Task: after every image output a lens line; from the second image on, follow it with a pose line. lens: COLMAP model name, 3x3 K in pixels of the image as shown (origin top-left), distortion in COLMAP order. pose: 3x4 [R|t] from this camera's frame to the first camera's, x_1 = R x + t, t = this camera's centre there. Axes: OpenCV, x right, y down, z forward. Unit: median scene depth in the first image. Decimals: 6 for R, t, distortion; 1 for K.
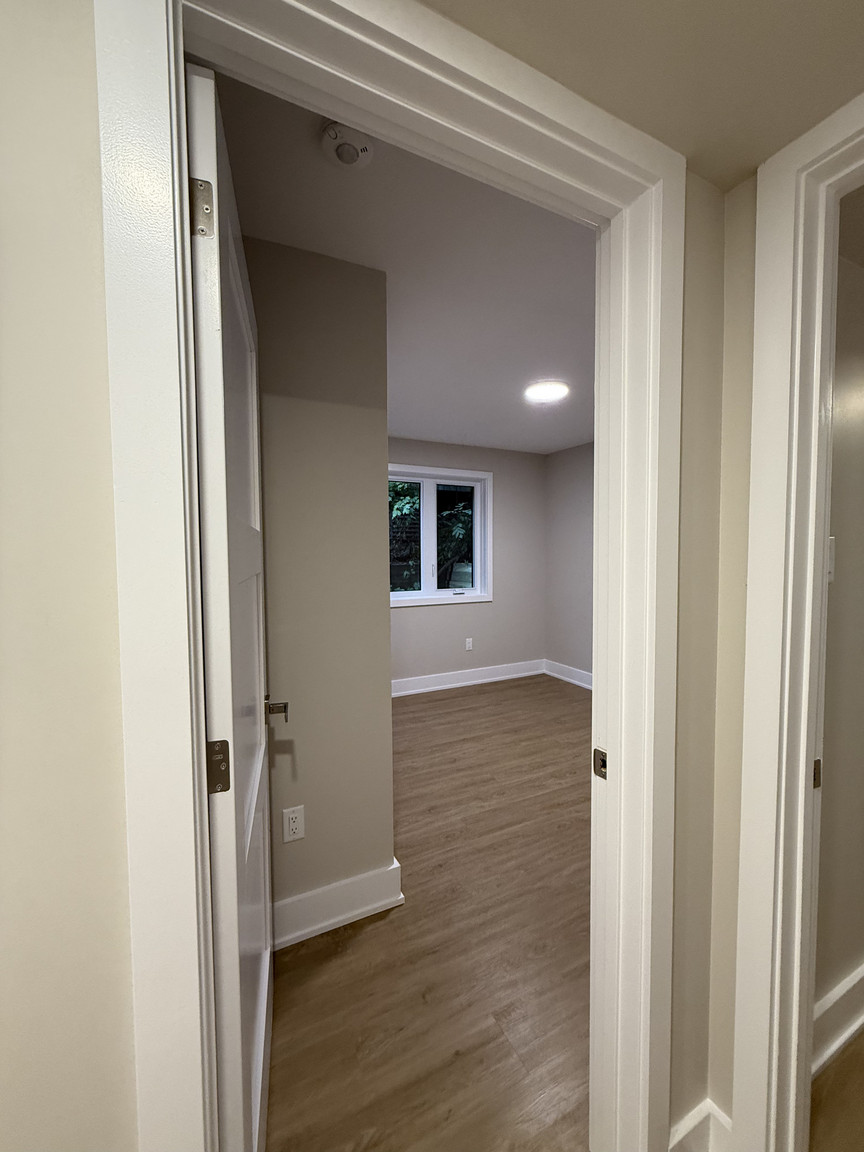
lens RADIAL K [[458.5, 0, 432.0], [0, 458.5, 576.0], [0, 0, 1]] dist [-0.000902, 0.000120]
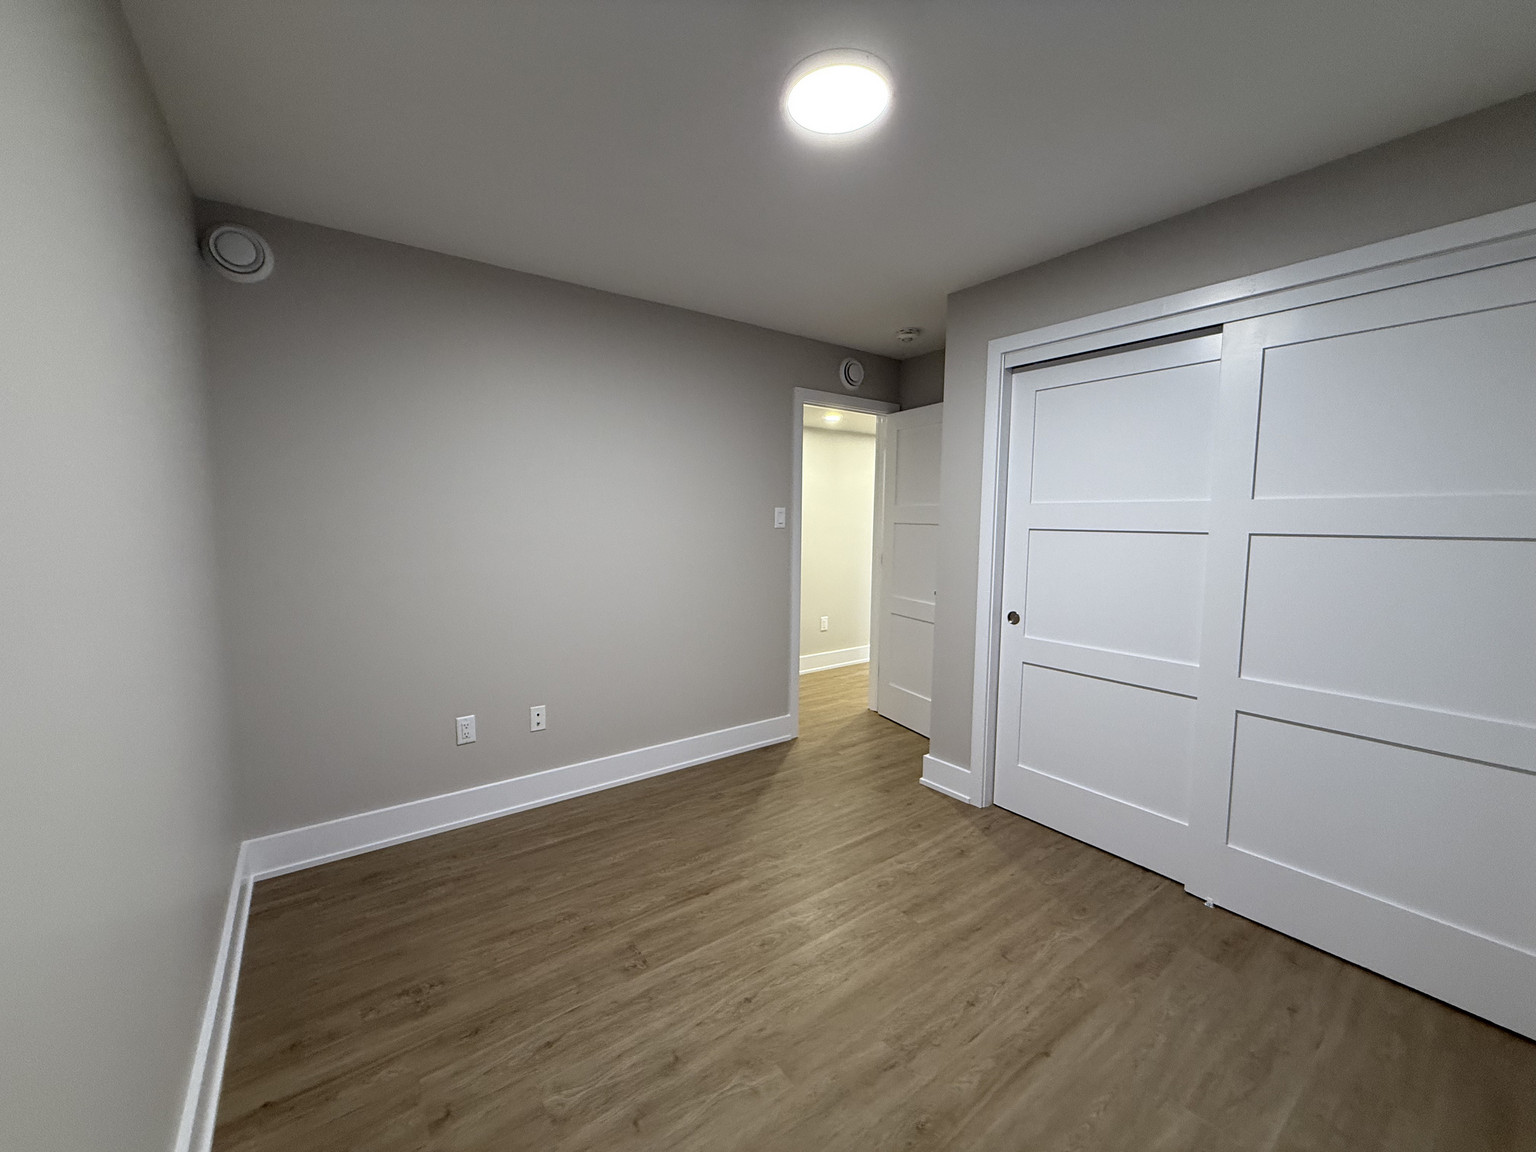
lens RADIAL K [[614.1, 0, 768.0], [0, 614.1, 576.0], [0, 0, 1]] dist [0.001363, 0.000262]
pose [[-0.984735, 0.015032, -0.173411, 0.290371], [-0.011415, 0.988542, 0.150513, -0.058523], [0.173686, 0.150195, -0.973280, 1.115056]]
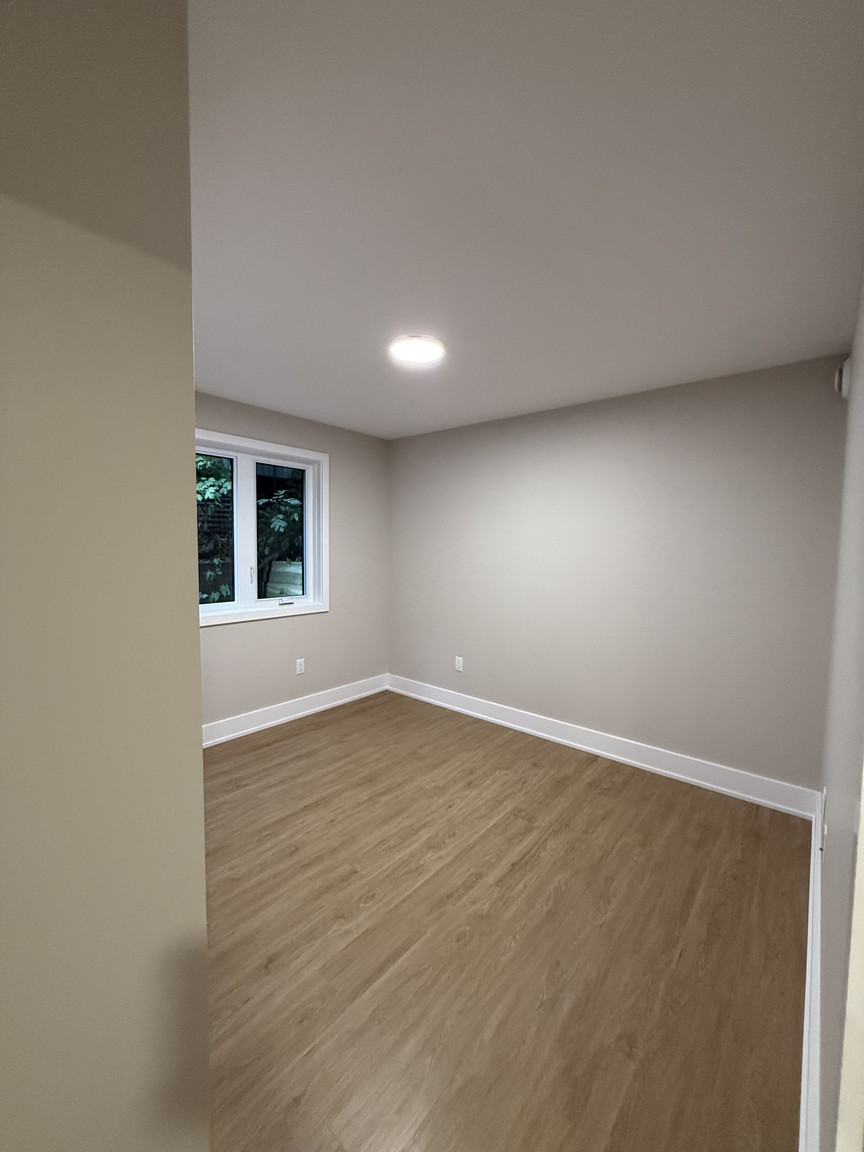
lens RADIAL K [[459.5, 0, 432.0], [0, 459.5, 576.0], [0, 0, 1]] dist [0.000101, 0.000174]
pose [[0.920459, -0.010307, 0.390702, -0.022651], [0.003998, 0.999848, 0.016958, -0.025229], [-0.390818, -0.014047, 0.920361, 0.194749]]
